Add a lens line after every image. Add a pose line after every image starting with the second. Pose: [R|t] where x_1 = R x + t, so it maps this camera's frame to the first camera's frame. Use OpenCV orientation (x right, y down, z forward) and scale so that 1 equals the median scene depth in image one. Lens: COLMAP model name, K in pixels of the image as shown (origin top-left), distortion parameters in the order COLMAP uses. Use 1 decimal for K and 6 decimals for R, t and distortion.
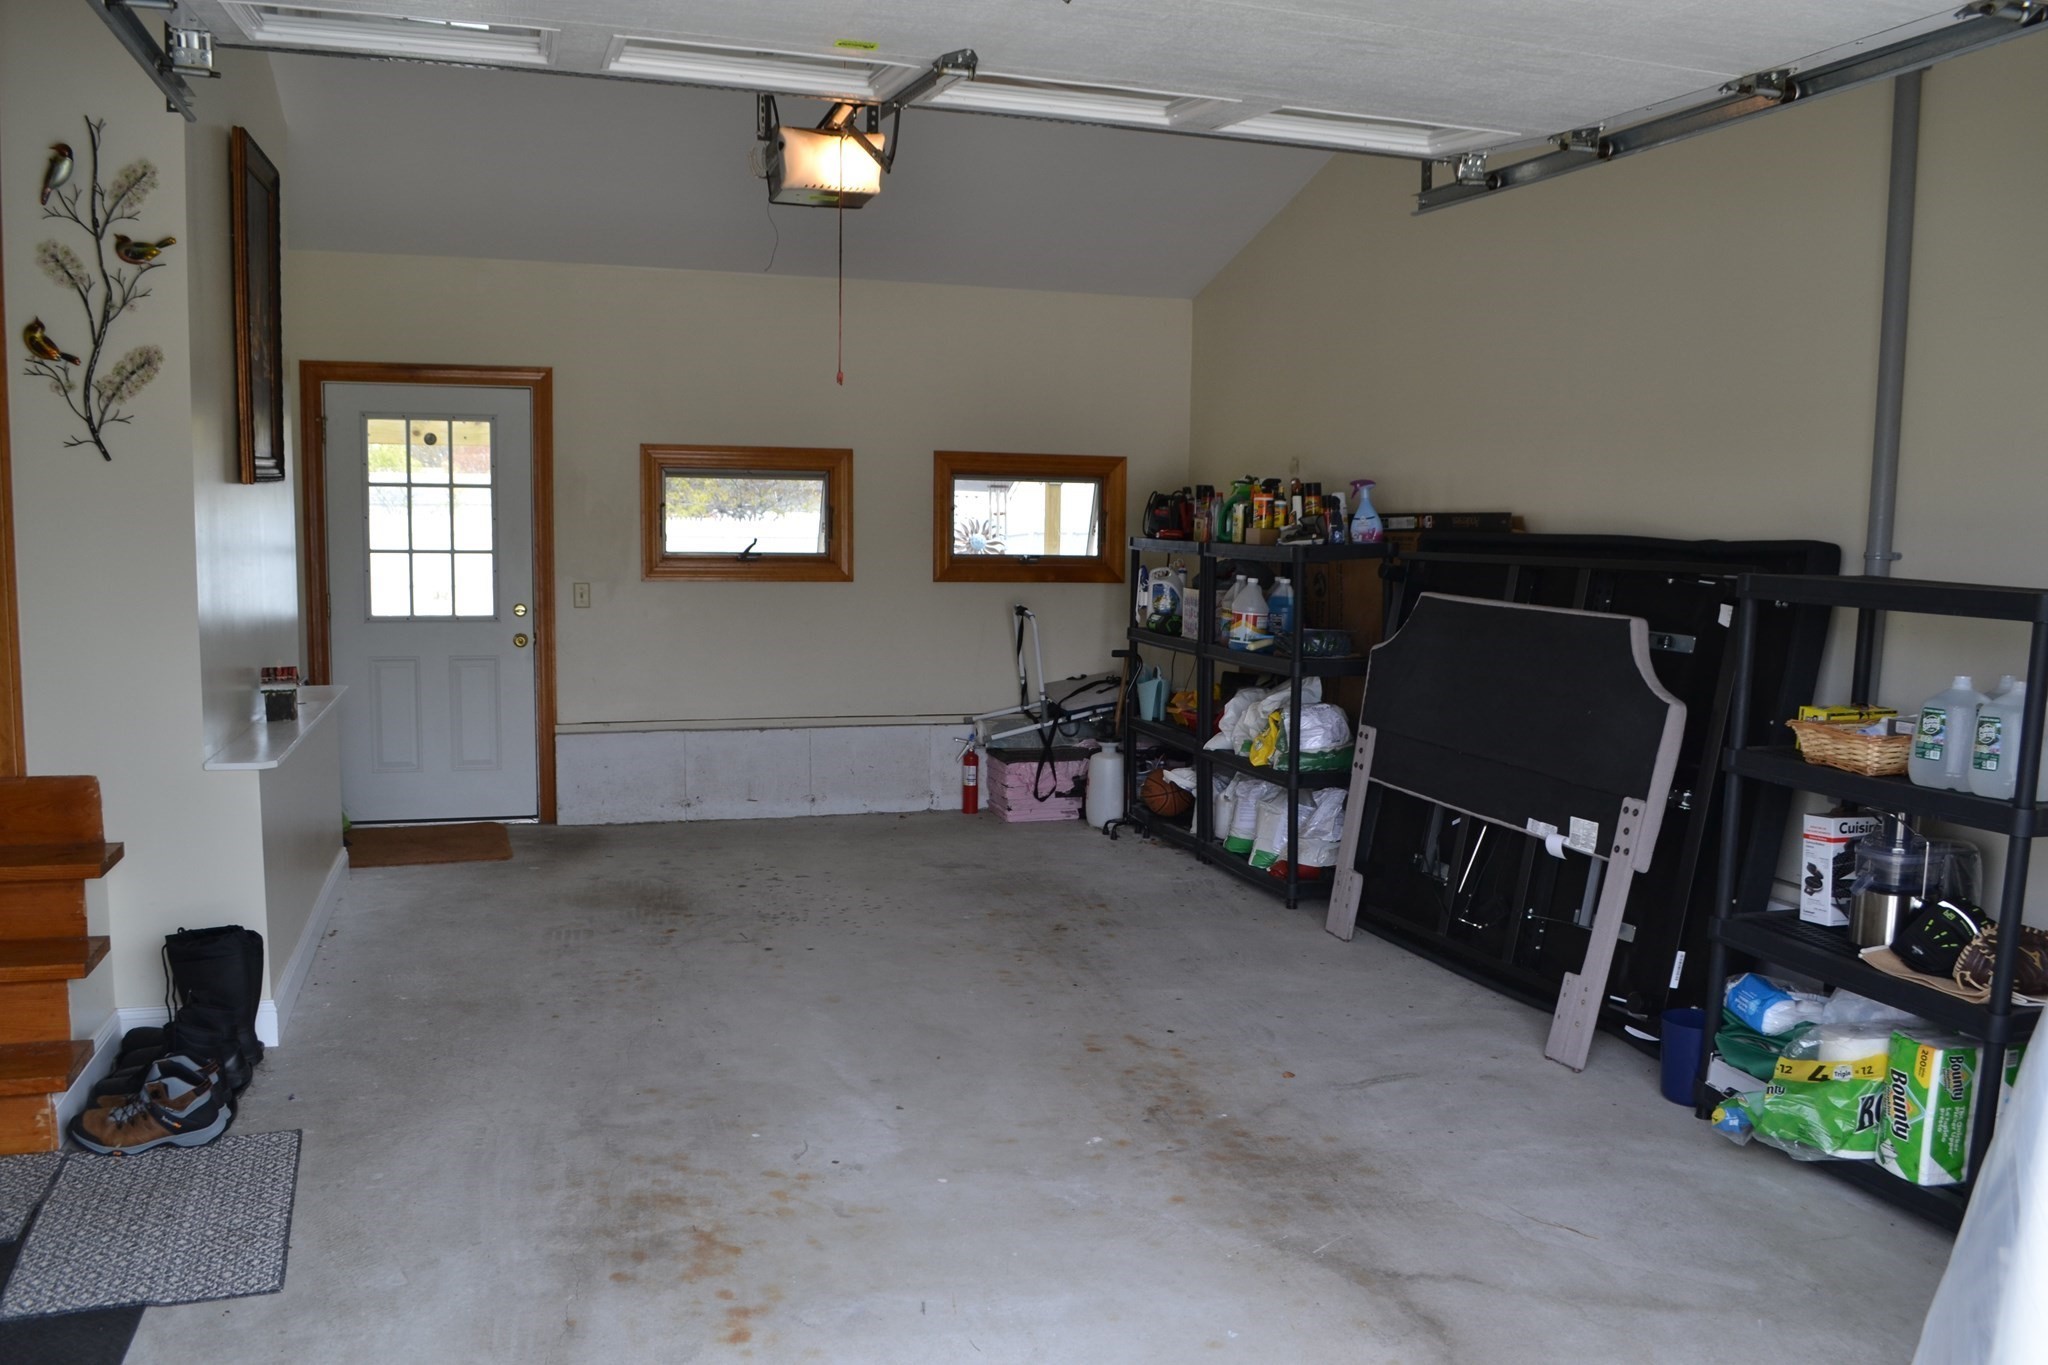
lens RADIAL K [[1650.0, 0, 1041.2], [0, 1650.0, 729.5], [0, 0, 1]] dist [-0.078368, 0.011039]
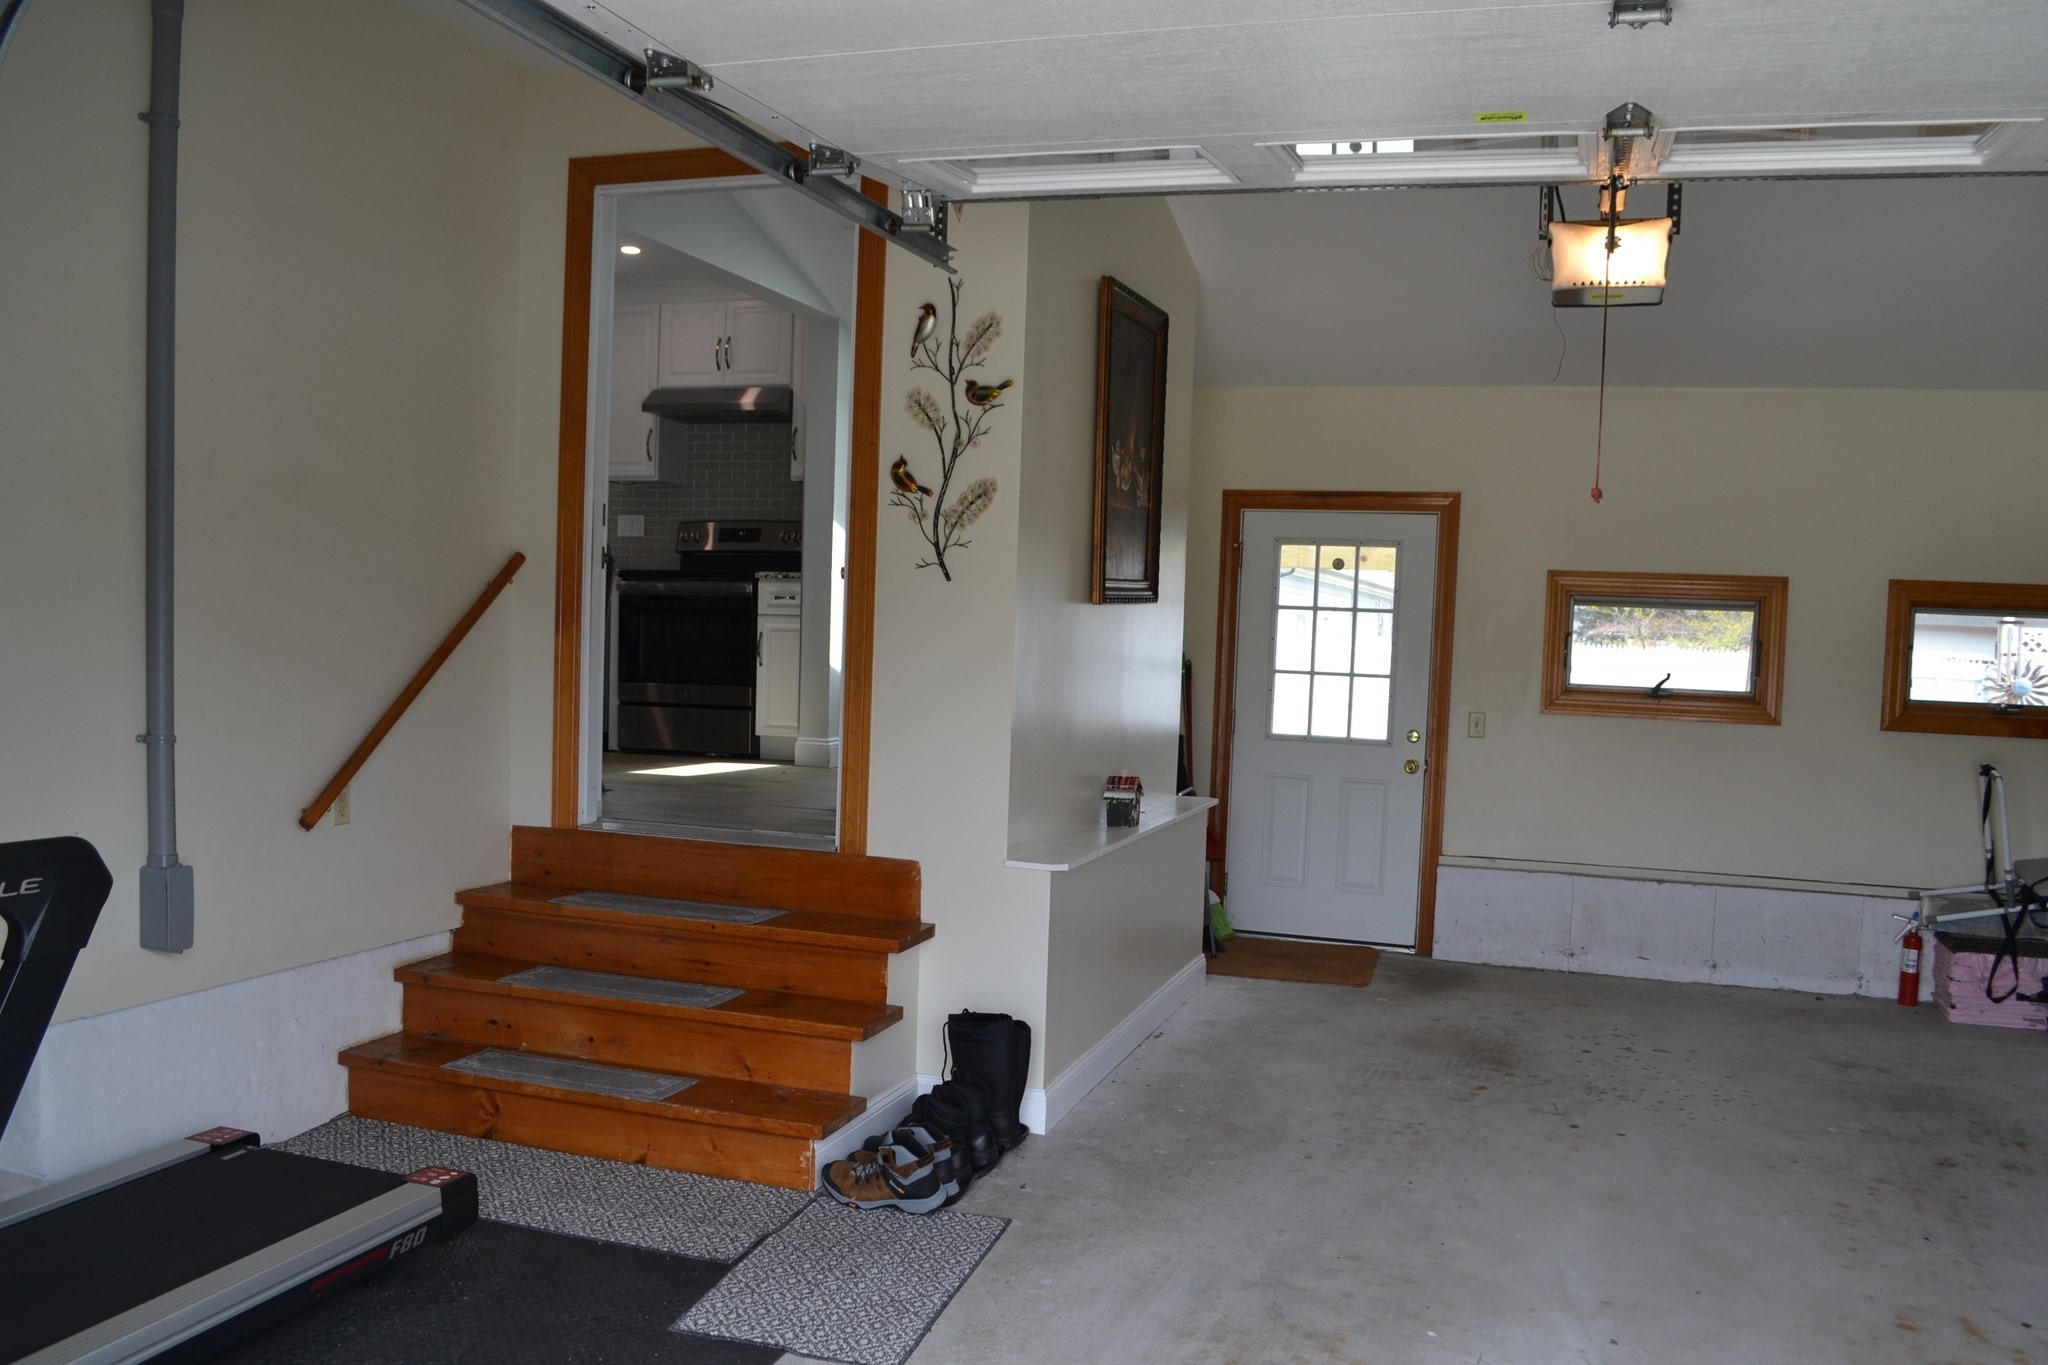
lens RADIAL K [[1650.0, 0, 1041.2], [0, 1650.0, 729.5], [0, 0, 1]] dist [-0.078368, 0.011039]
pose [[0.806243, 0.051139, -0.589370, 0.106650], [-0.096077, 0.994349, -0.045152, -0.013318], [0.583730, 0.093028, 0.806601, 0.085383]]
